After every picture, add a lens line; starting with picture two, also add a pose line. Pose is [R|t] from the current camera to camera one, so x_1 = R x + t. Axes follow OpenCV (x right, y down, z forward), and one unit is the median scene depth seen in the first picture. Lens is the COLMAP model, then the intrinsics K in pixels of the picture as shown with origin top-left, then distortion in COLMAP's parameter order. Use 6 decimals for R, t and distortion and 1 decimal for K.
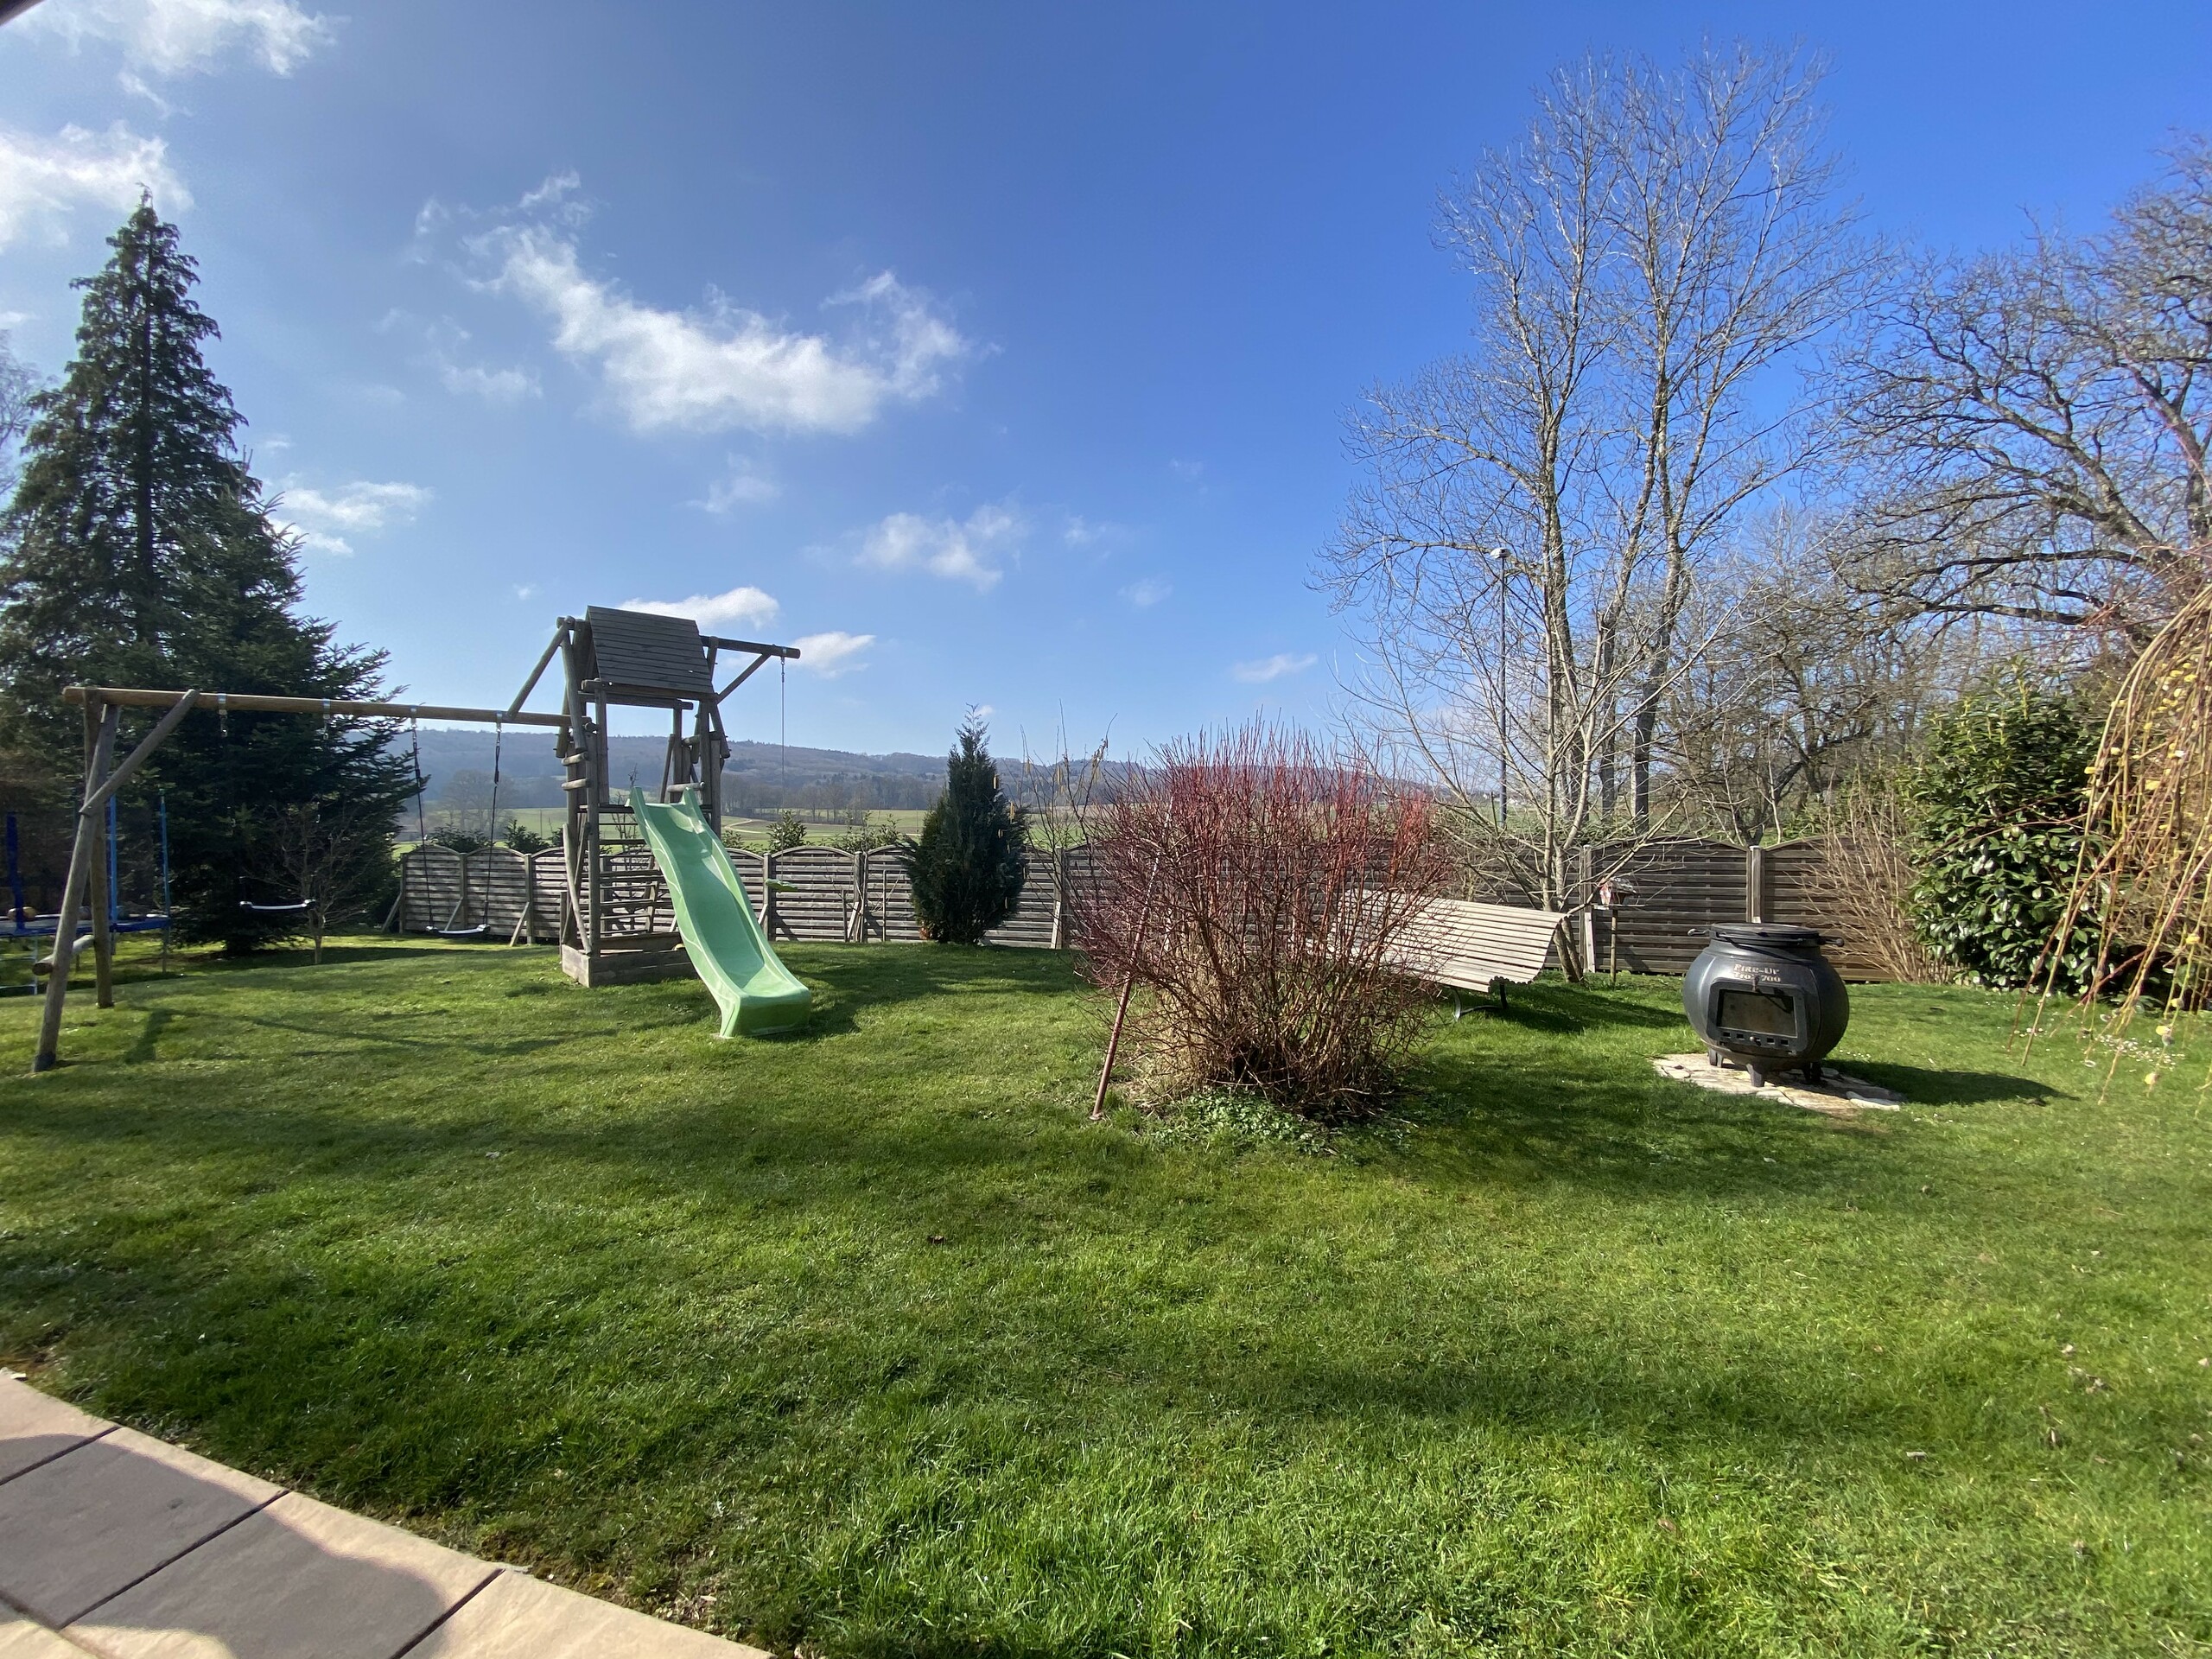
lens RADIAL K [[894.1, 0, 1108.0], [0, 894.1, 819.9], [0, 0, 1]] dist [0.022069, -0.022881]
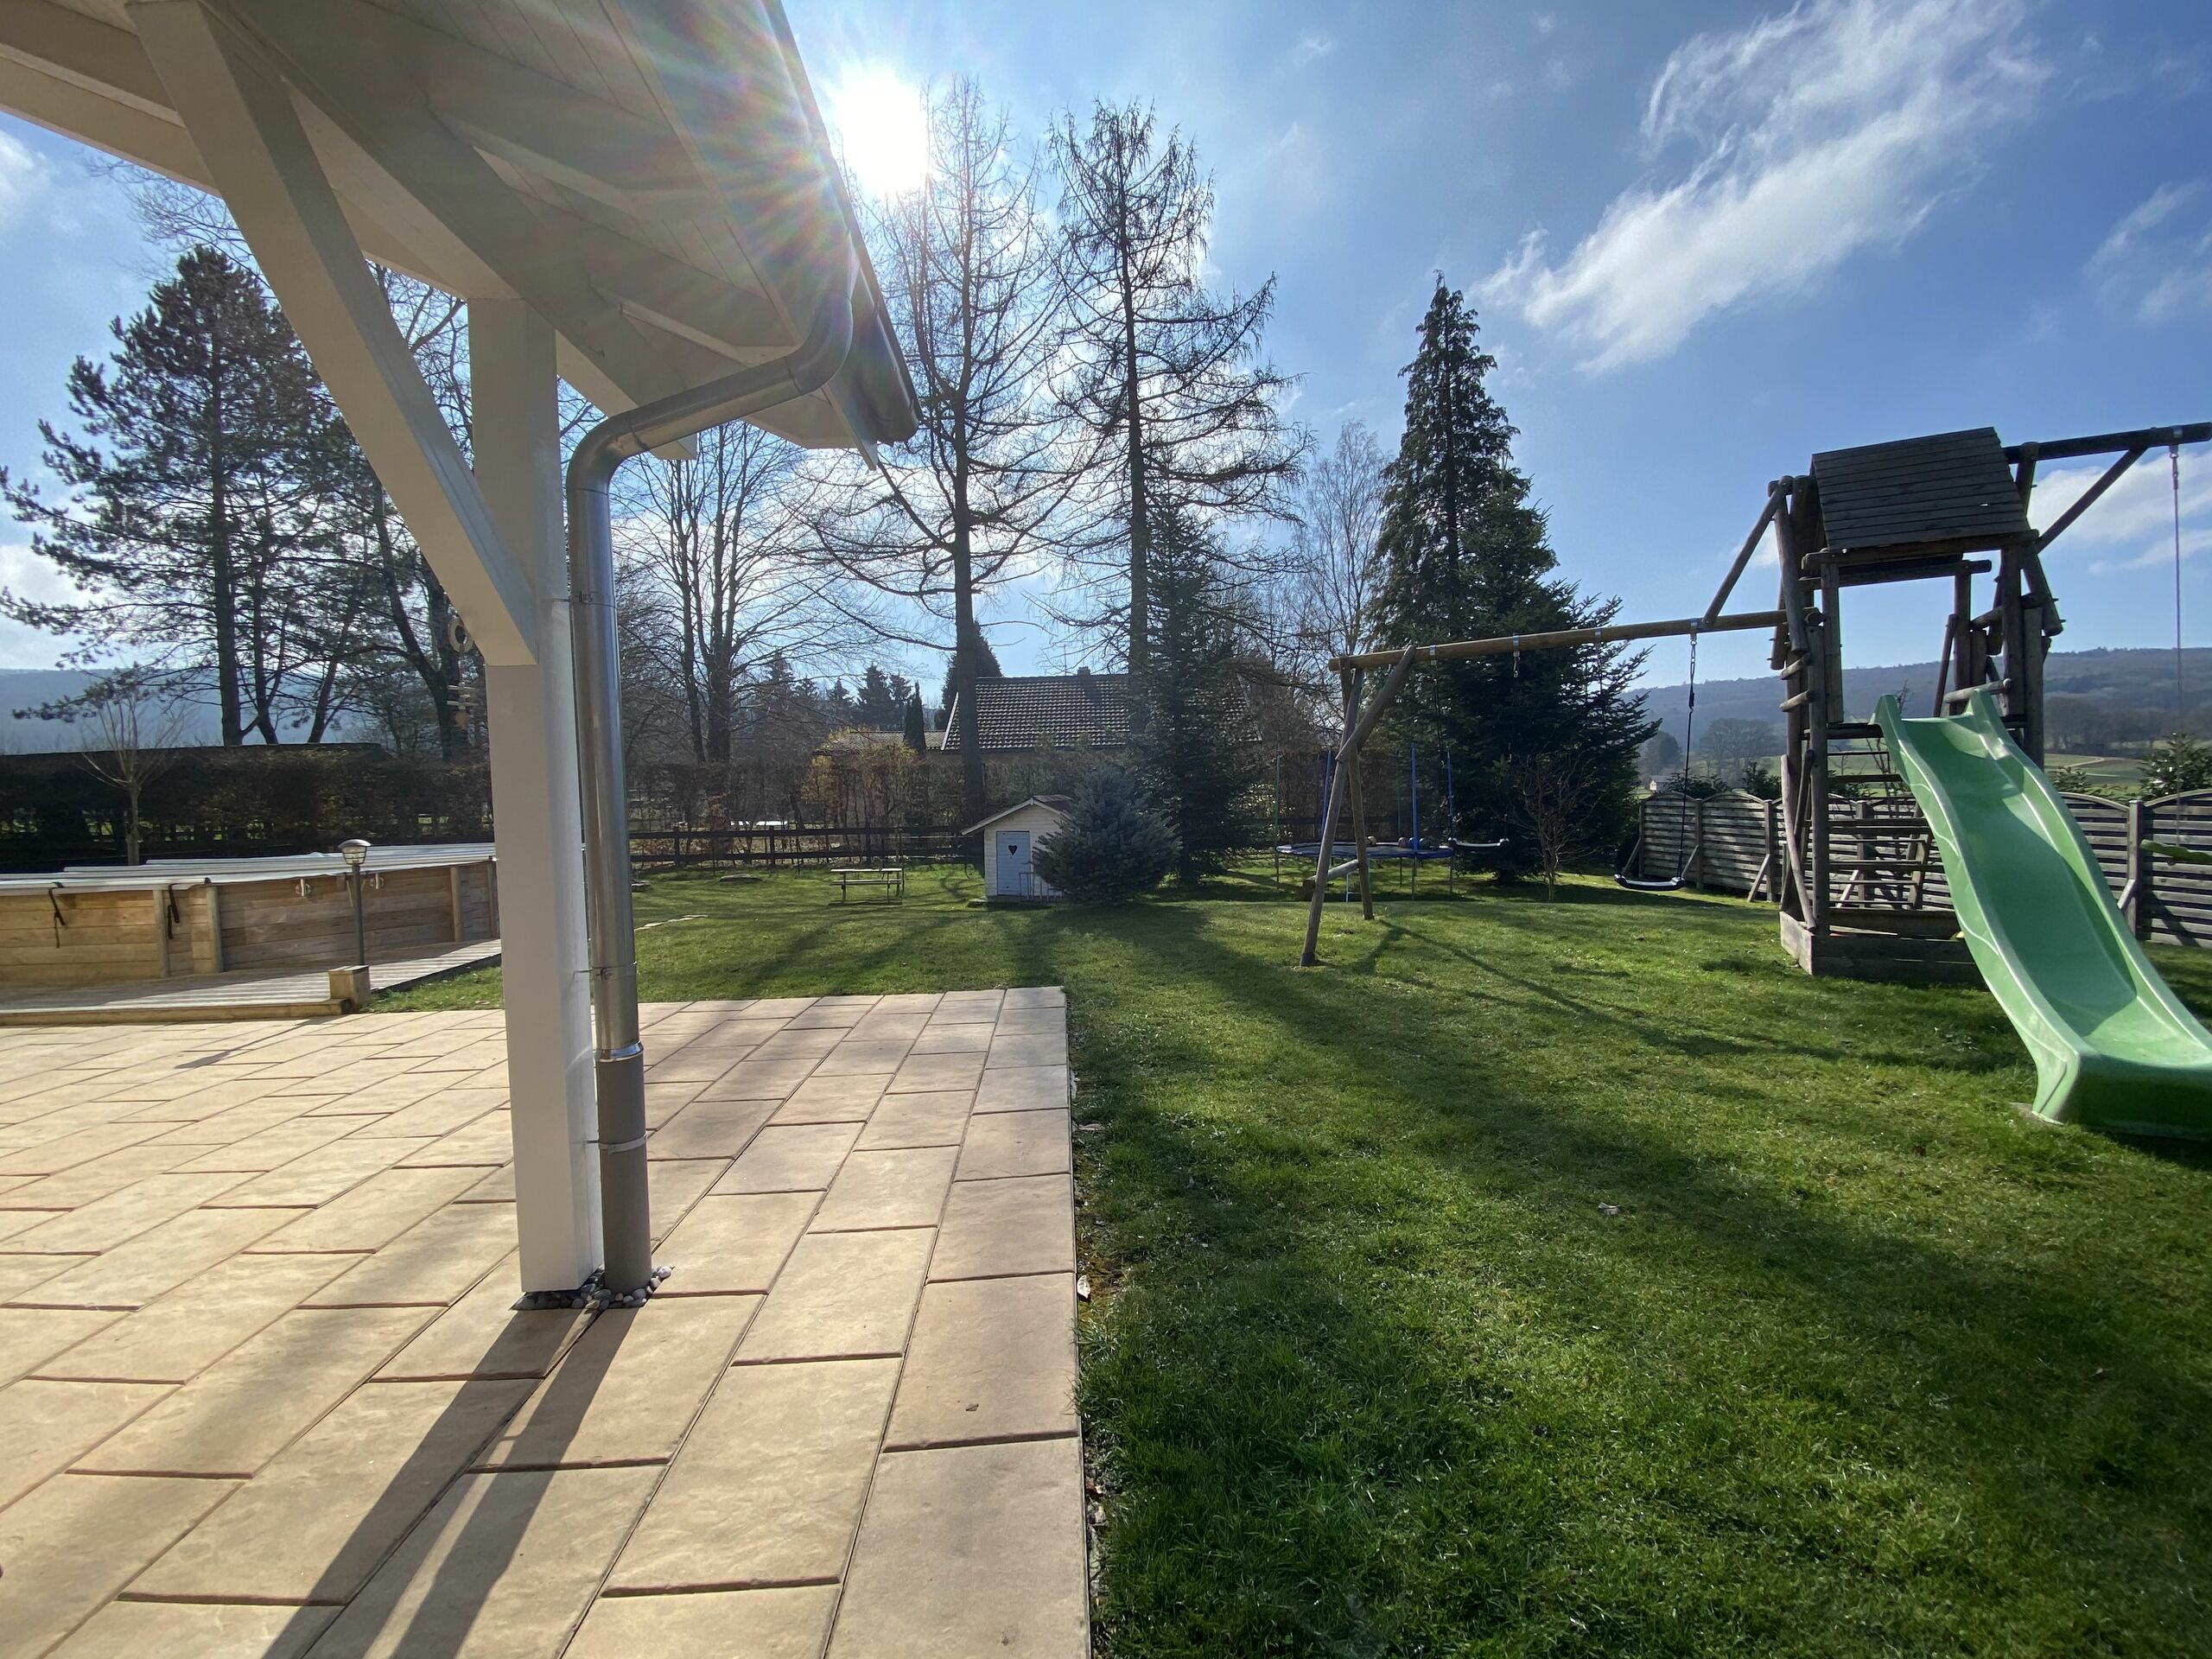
lens RADIAL K [[894.1, 0, 1108.0], [0, 894.1, 819.9], [0, 0, 1]] dist [0.022069, -0.022881]
pose [[0.342293, 0.023877, -0.939290, -0.046805], [0.028720, 0.998944, 0.035859, 0.009158], [0.939154, -0.039251, 0.341246, 0.114052]]
